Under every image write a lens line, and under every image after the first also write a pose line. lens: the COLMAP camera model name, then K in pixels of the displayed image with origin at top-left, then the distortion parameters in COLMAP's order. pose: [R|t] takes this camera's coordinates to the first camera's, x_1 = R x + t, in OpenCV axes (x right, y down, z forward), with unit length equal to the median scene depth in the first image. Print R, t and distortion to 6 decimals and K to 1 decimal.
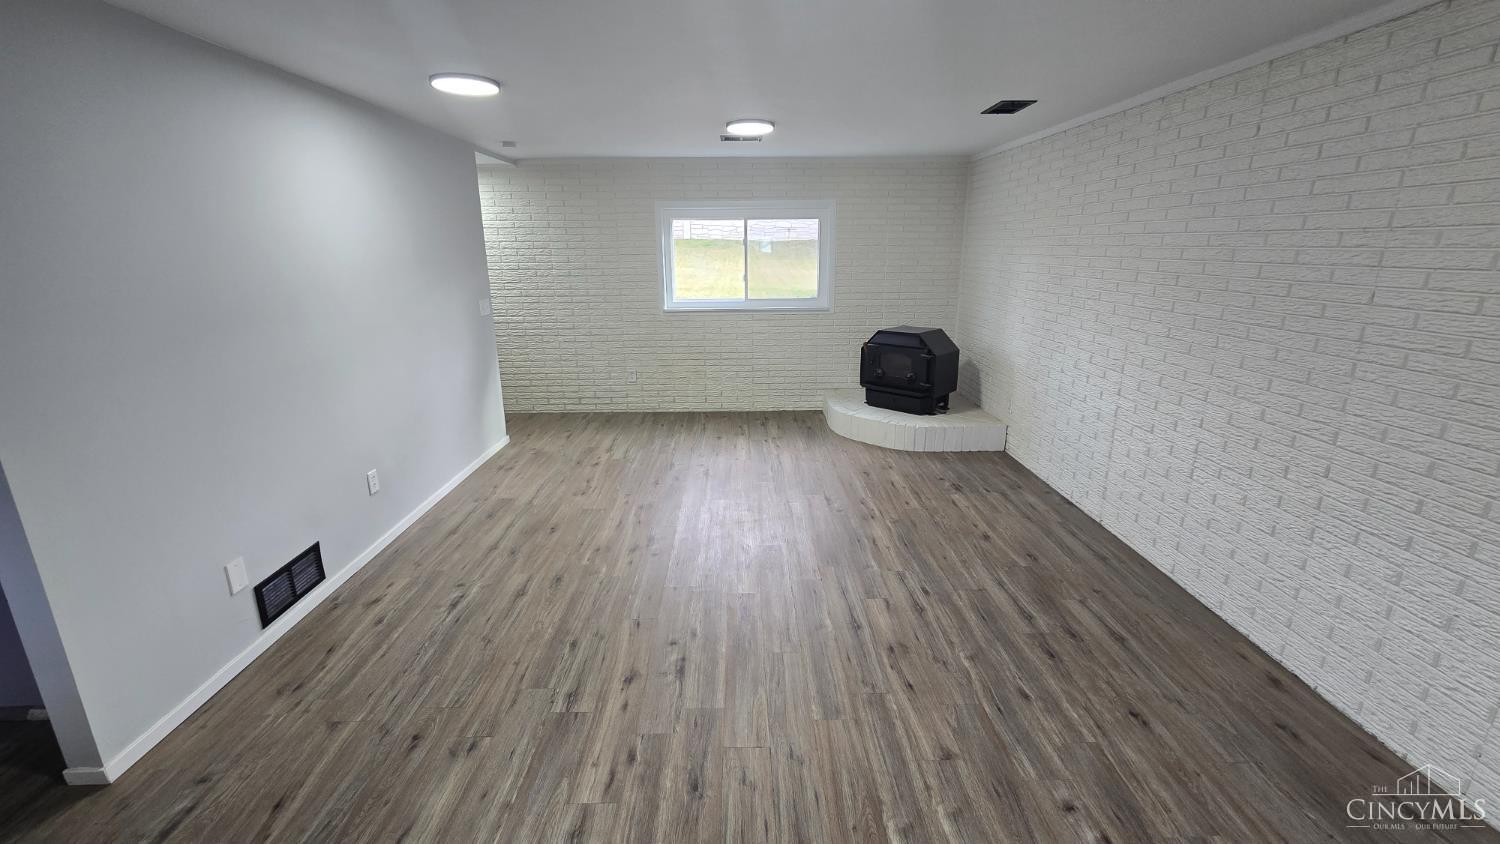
lens RADIAL K [[613.8, 0, 748.8], [0, 613.8, 410.1], [0, 0, 1]] dist [0.000156, 0.000008]
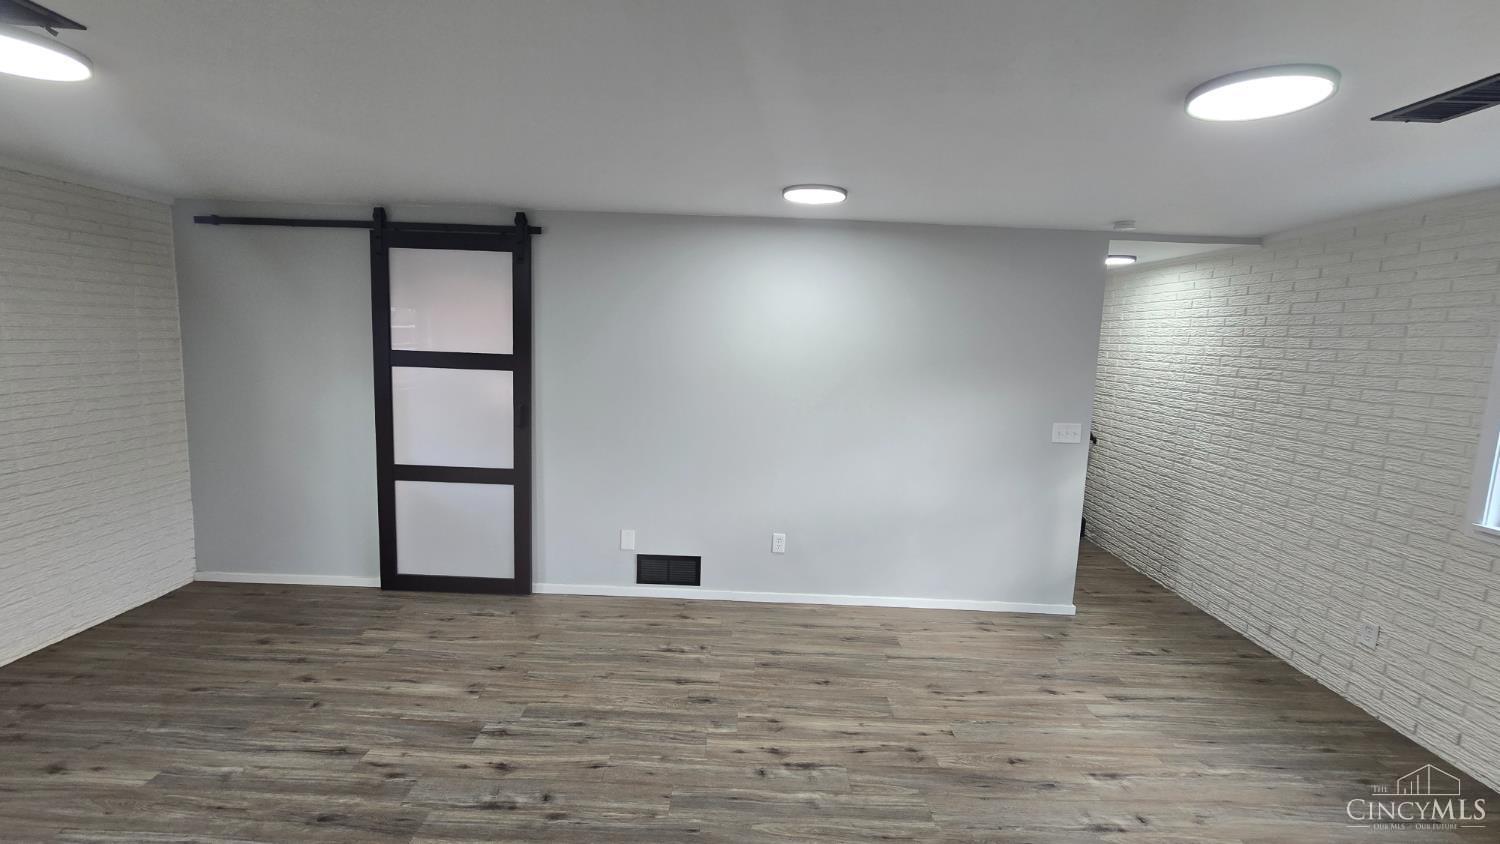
lens RADIAL K [[613.8, 0, 748.8], [0, 613.8, 410.1], [0, 0, 1]] dist [0.000156, 0.000008]
pose [[-0.028563, 0.131751, -0.990871, 0.565652], [-0.293469, 0.946487, 0.134309, -0.291427], [0.955542, 0.294626, 0.011630, 0.956029]]
